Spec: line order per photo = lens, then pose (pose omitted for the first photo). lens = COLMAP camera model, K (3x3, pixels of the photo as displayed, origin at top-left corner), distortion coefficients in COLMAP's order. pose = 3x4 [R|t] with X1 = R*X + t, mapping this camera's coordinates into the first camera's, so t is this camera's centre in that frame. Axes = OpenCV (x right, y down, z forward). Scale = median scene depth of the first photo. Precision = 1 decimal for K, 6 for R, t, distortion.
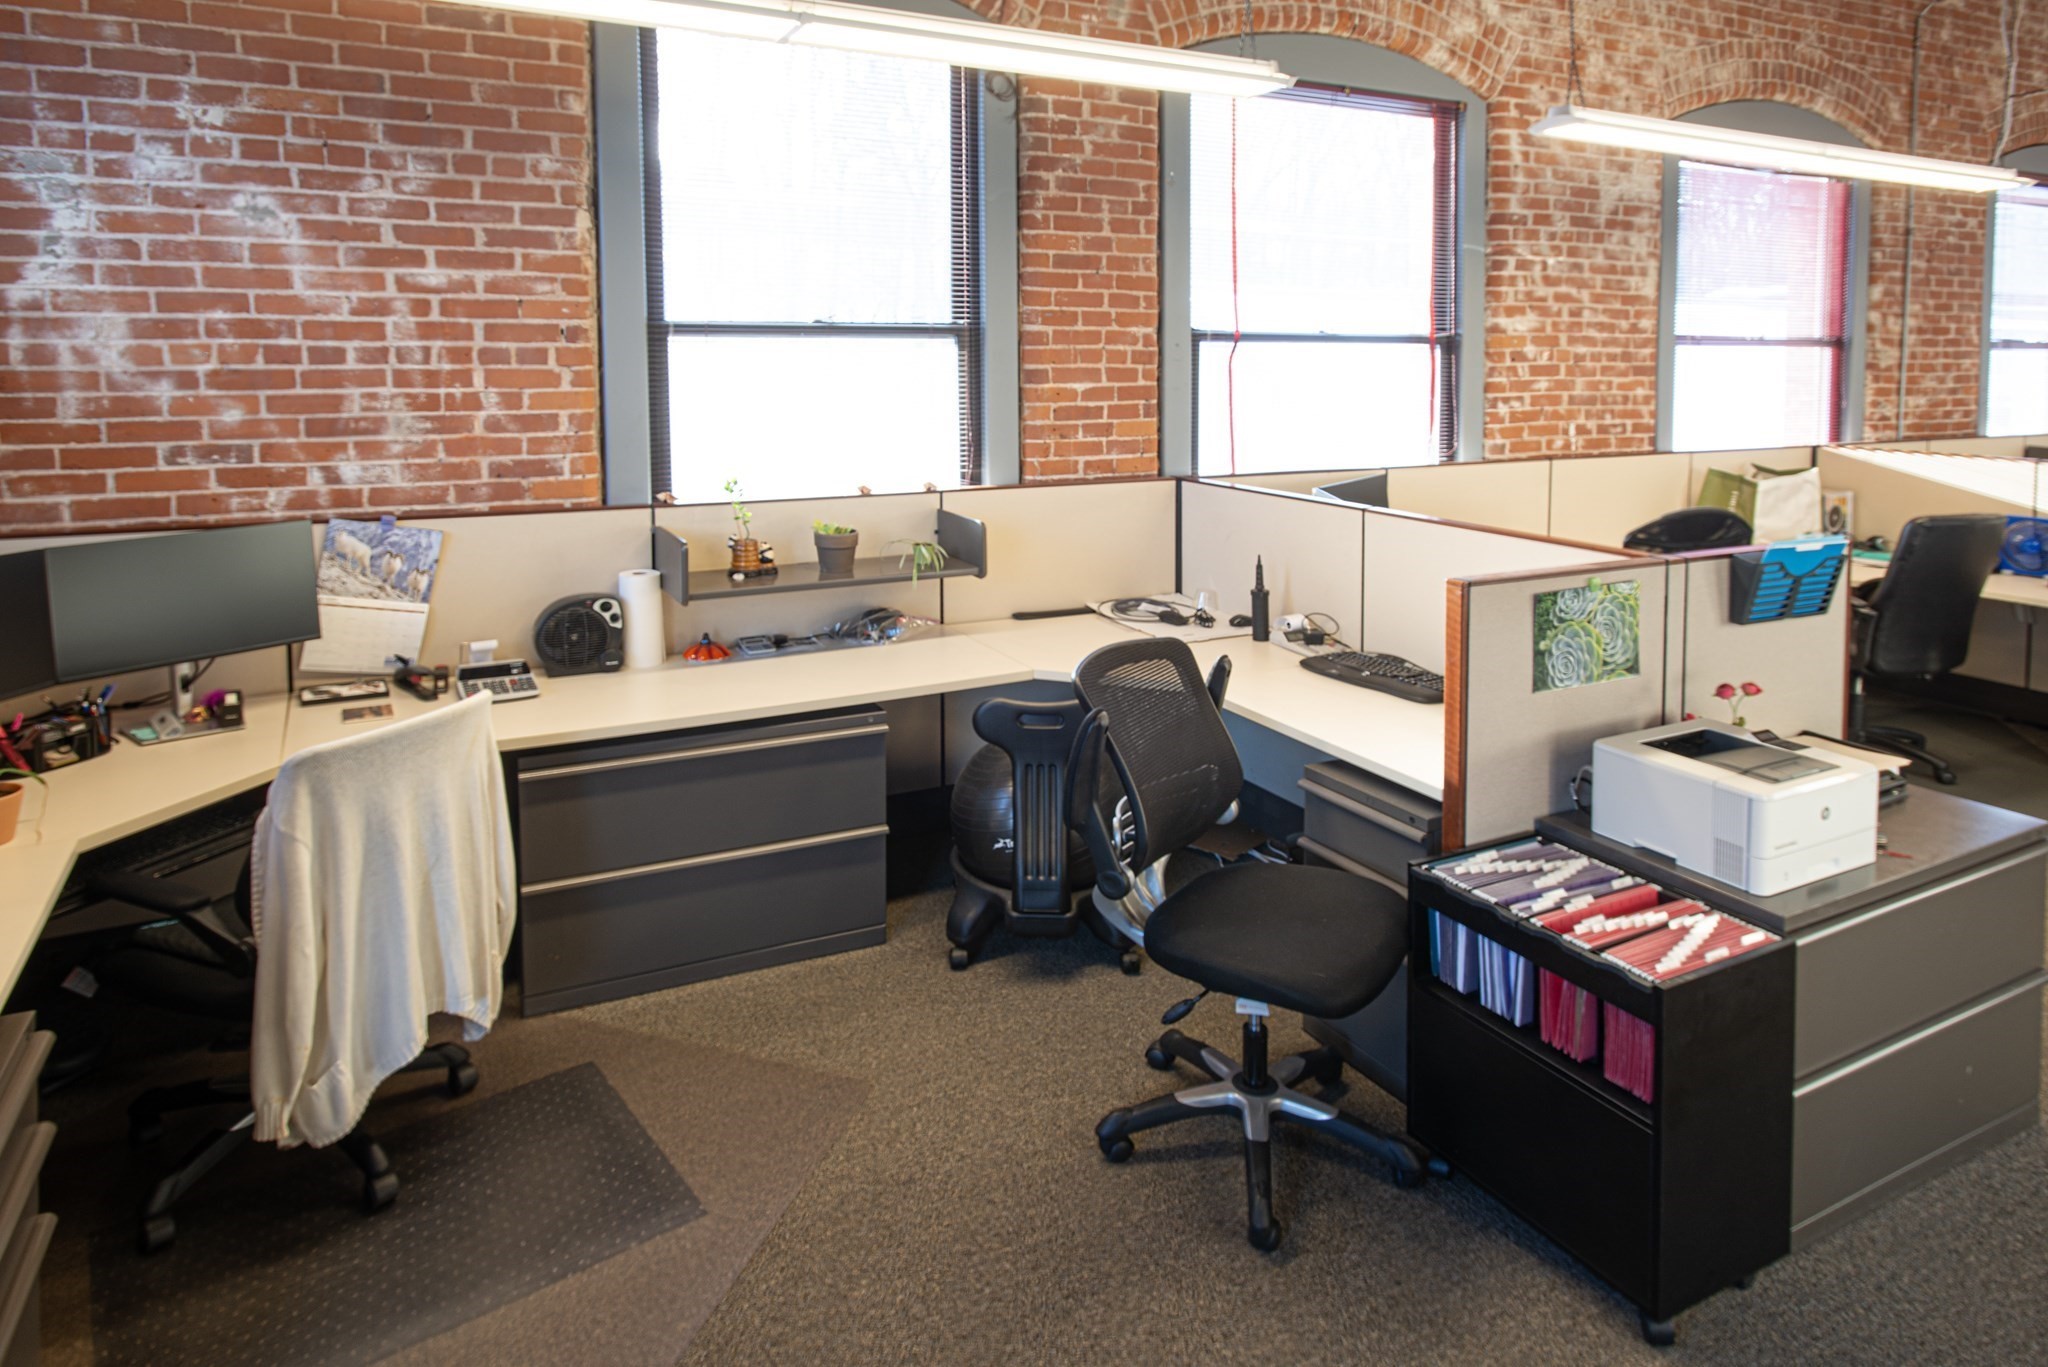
lens RADIAL K [[1229.1, 0, 1021.4], [0, 1229.1, 682.6], [0, 0, 1]] dist [0.013982, 0.001118]
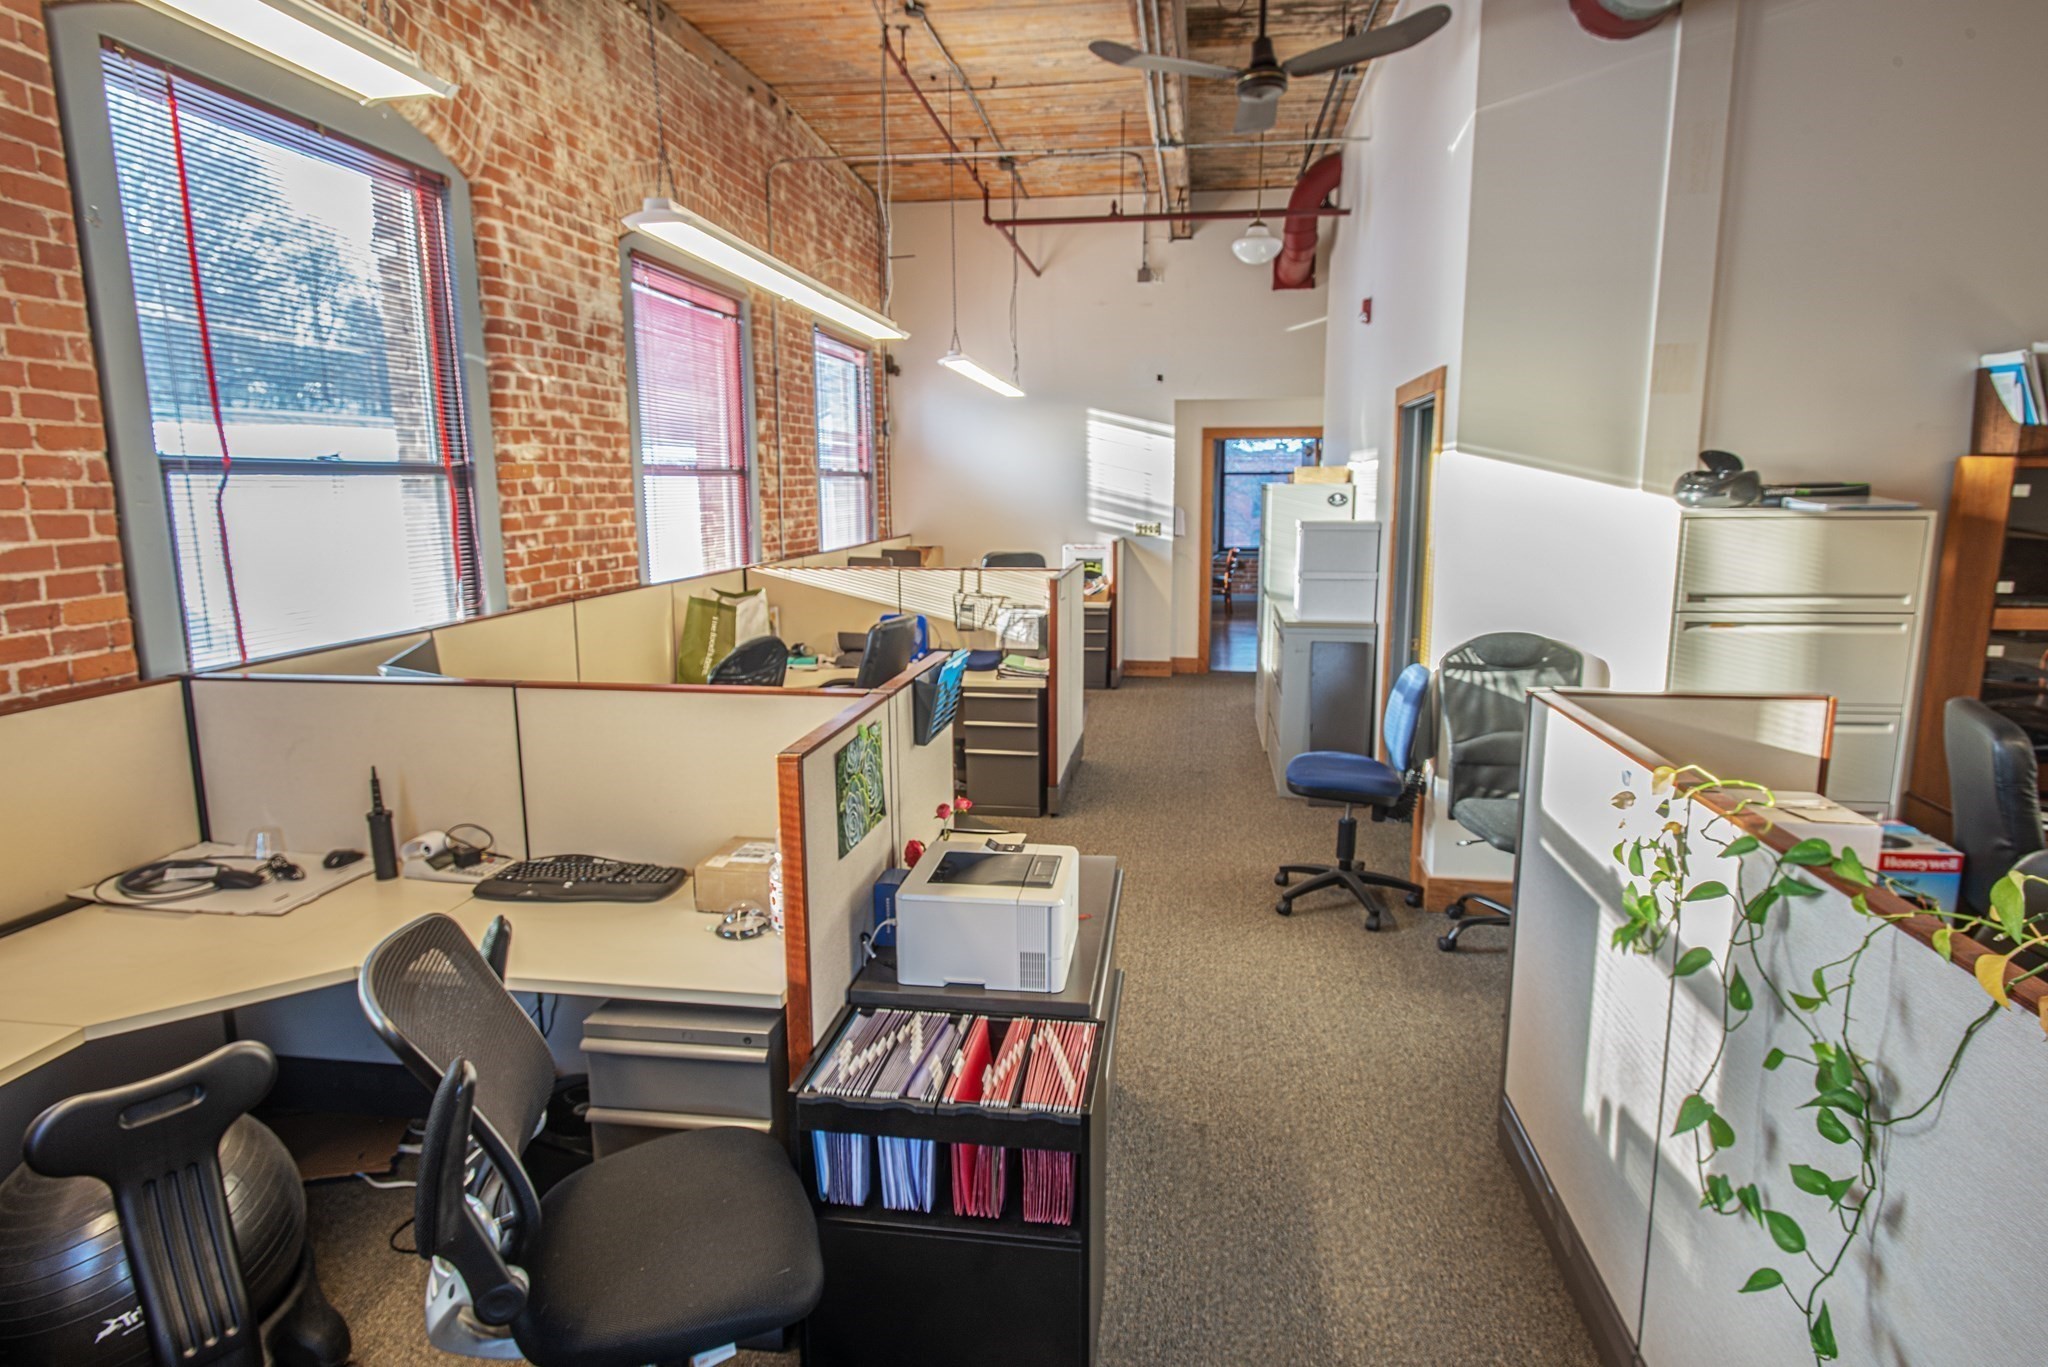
lens RADIAL K [[1229.1, 0, 990.6], [0, 1229.1, 830.1], [0, 0, 1]] dist [0.013982, 0.001118]
pose [[0.599772, -0.232214, 0.765735, -0.146324], [0.222593, 0.967611, 0.119086, -0.068473], [-0.768587, 0.099023, 0.632035, 0.245100]]
